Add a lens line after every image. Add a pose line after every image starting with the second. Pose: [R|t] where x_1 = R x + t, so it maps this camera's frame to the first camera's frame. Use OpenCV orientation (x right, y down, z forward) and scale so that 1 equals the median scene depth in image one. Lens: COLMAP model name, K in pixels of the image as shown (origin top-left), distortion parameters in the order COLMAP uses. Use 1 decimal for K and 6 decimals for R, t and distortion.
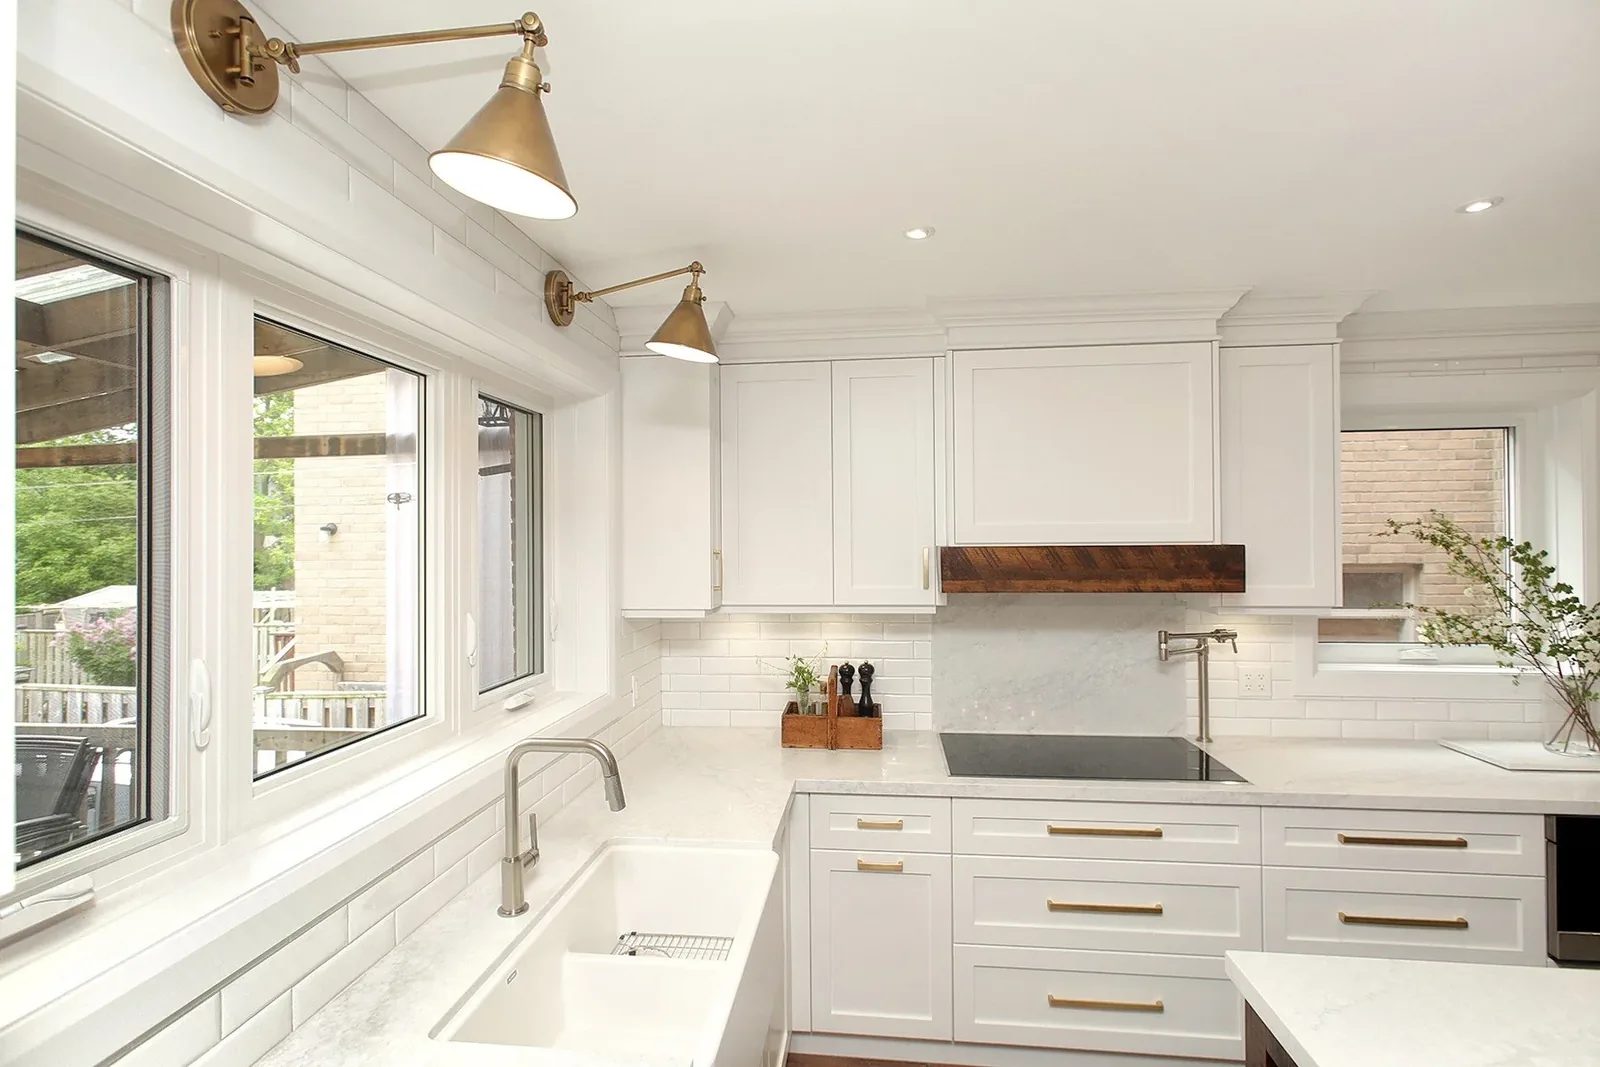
lens RADIAL K [[748.0, 0, 793.1], [0, 748.0, 546.5], [0, 0, 1]] dist [0.002589, 0.001194]
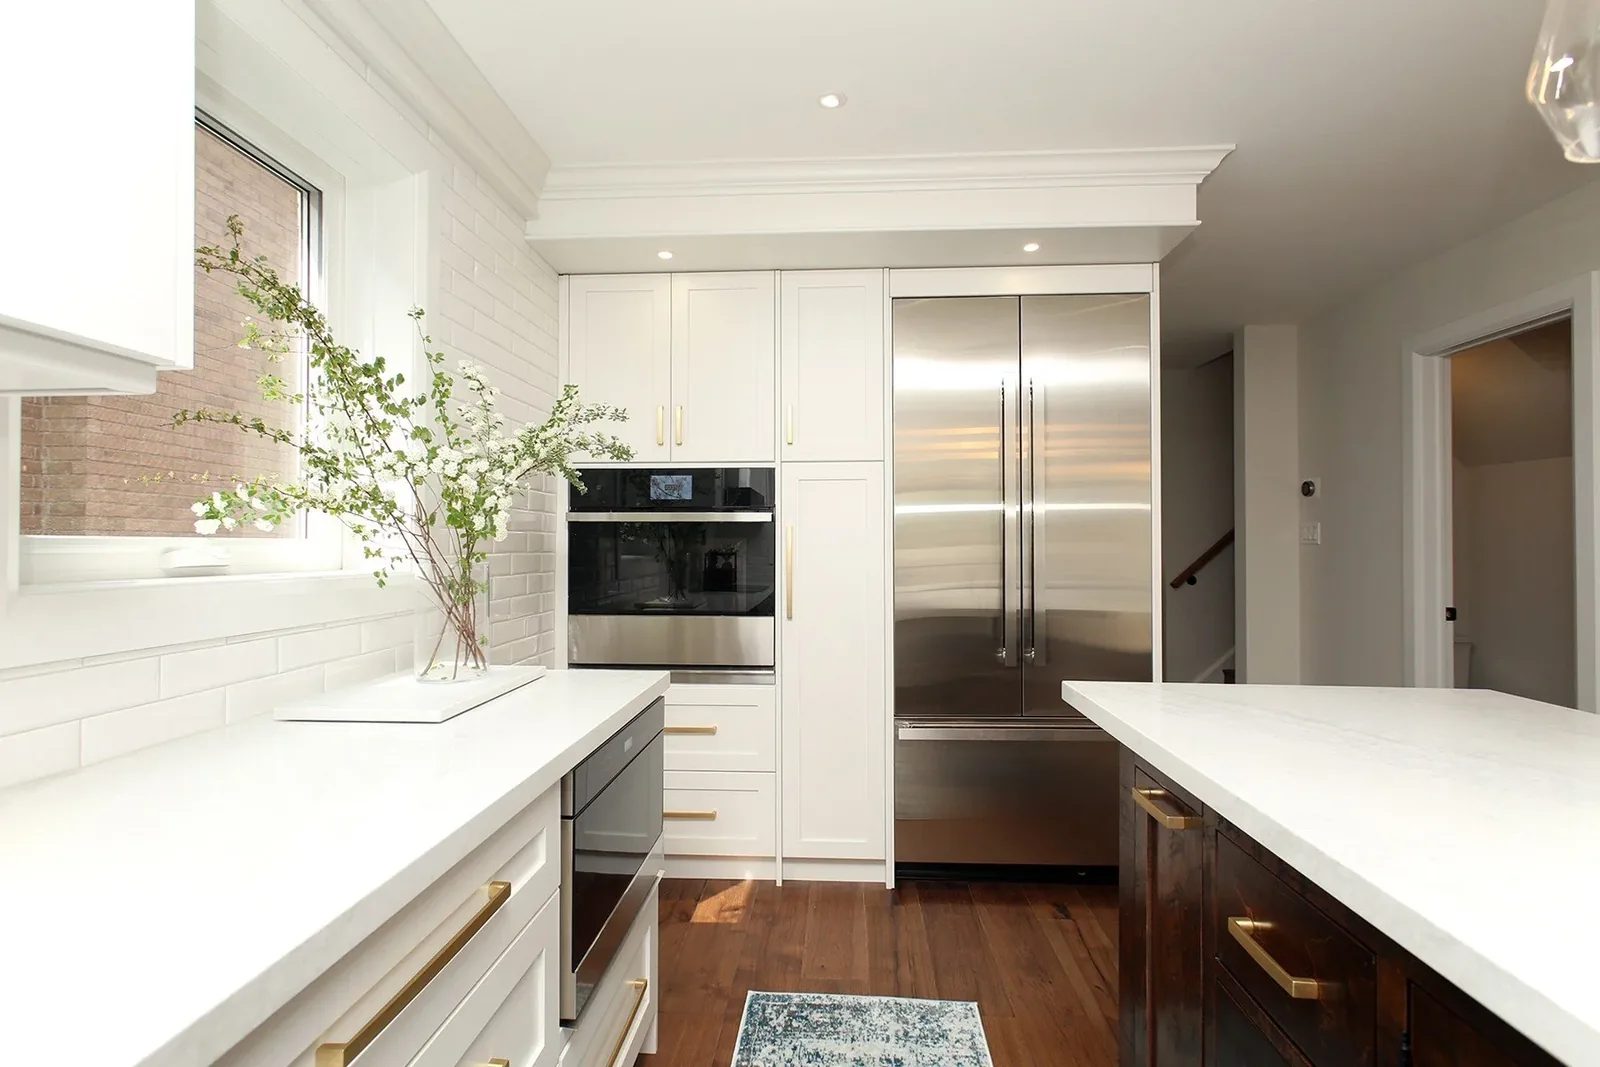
lens RADIAL K [[736.6, 0, 800.0], [0, 736.6, 533.5], [0, 0, 1]] dist [0.001896, 0.000242]
pose [[-0.058747, 0.026499, 0.997921, 0.360816], [0.001630, 0.999649, -0.026449, 0.158461], [-0.998272, 0.000072, -0.058770, 0.703997]]
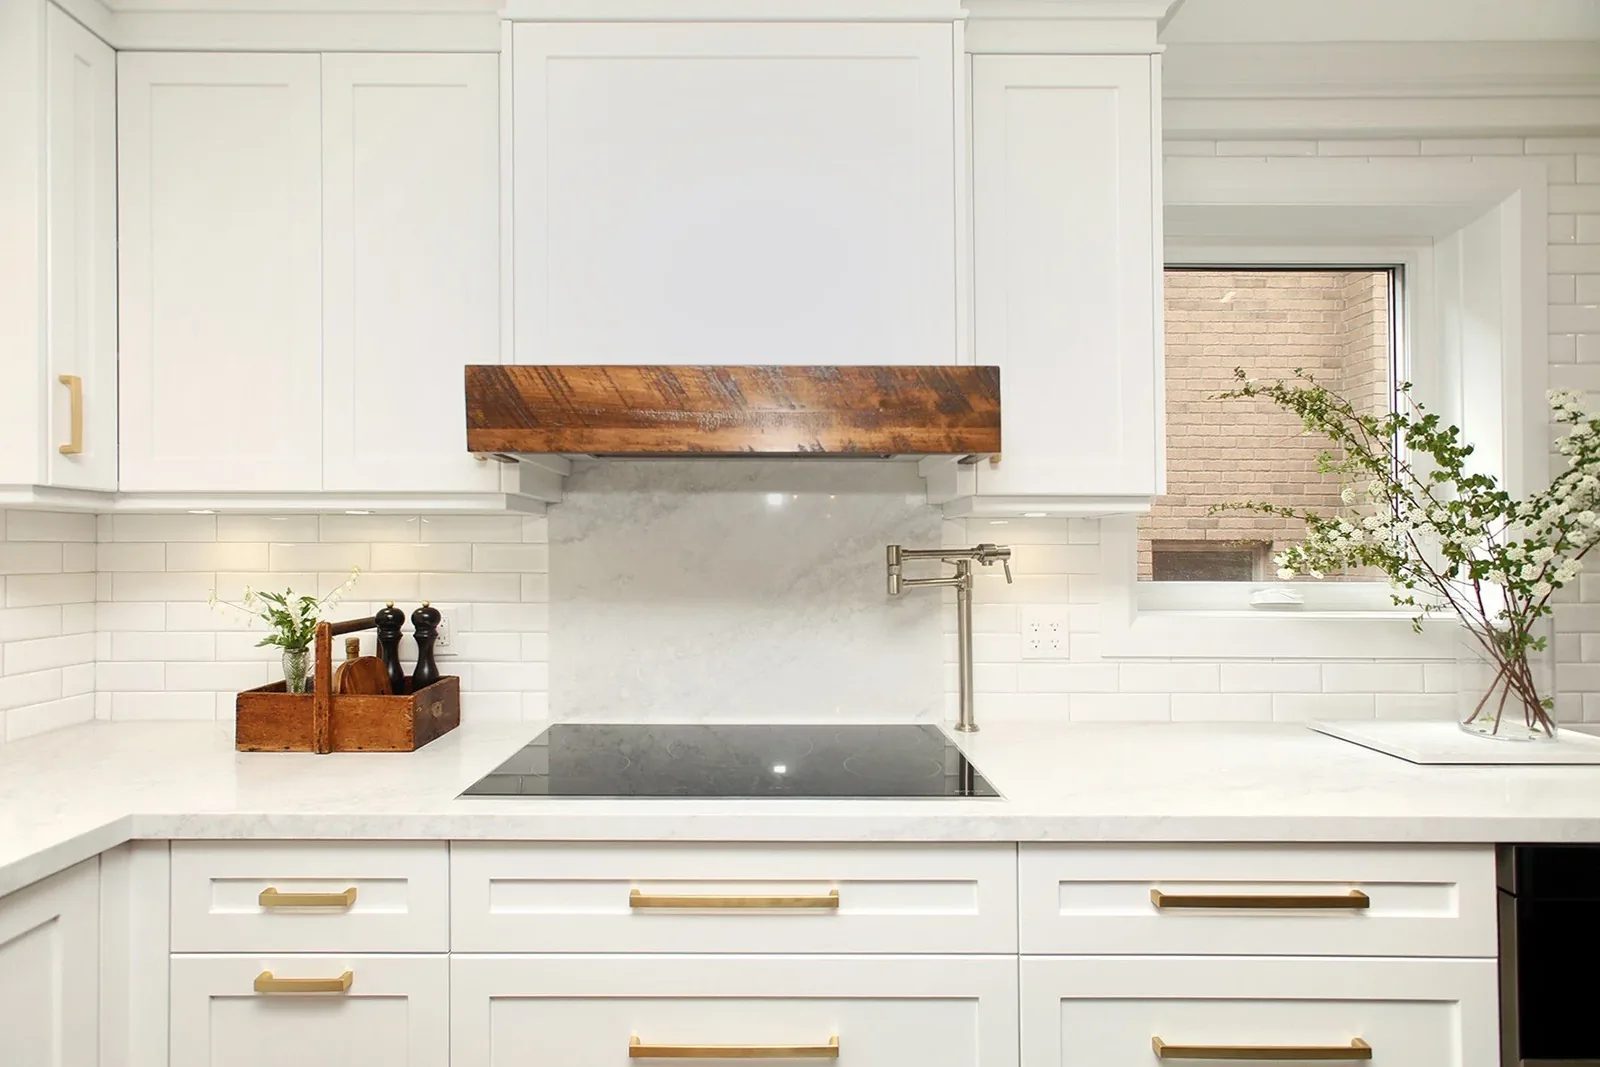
lens RADIAL K [[764.4, 0, 769.1], [0, 764.4, 533.9], [0, 0, 1]] dist [-0.000638, 0.000924]
pose [[0.992531, 0.017724, 0.120700, 0.331939], [-0.014629, 0.999542, -0.026478, 0.126089], [-0.121114, 0.024514, 0.992336, 0.416738]]
